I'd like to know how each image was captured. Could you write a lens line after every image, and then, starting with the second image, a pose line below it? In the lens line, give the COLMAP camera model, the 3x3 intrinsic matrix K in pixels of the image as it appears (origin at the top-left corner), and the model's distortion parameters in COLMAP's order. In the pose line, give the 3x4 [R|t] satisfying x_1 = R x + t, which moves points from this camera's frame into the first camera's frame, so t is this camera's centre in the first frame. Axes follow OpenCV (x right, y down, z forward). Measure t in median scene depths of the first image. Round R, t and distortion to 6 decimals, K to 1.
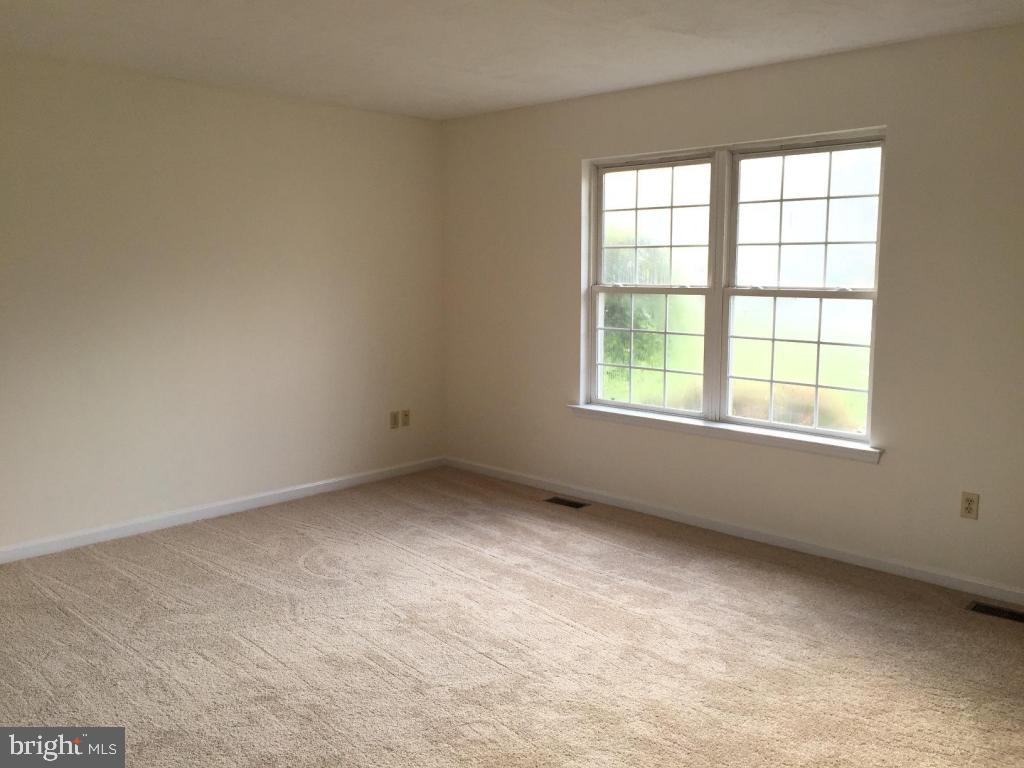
lens RADIAL K [[876.6, 0, 512.8], [0, 876.6, 383.2], [0, 0, 1]] dist [0.070671, -0.084075]
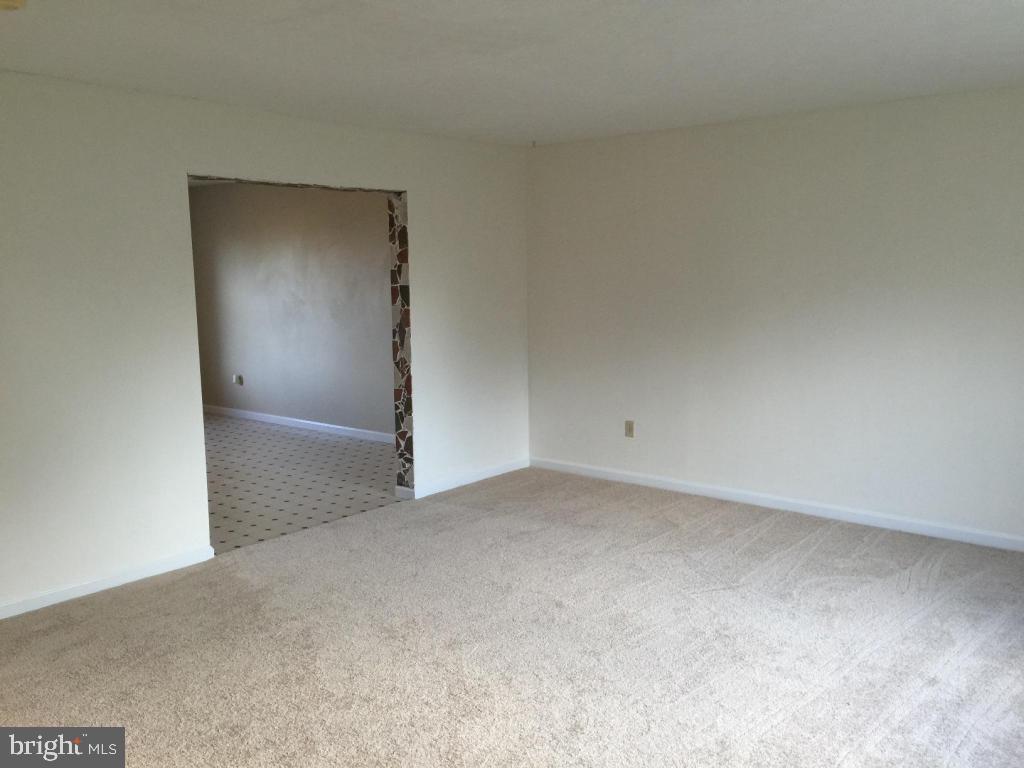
lens RADIAL K [[876.6, 0, 512.7], [0, 876.6, 383.6], [0, 0, 1]] dist [0.070671, -0.084075]
pose [[0.064939, 0.130601, -0.989306, 0.727404], [-0.110851, 0.986207, 0.122915, -0.106055], [0.991713, 0.101683, 0.078521, 0.545045]]
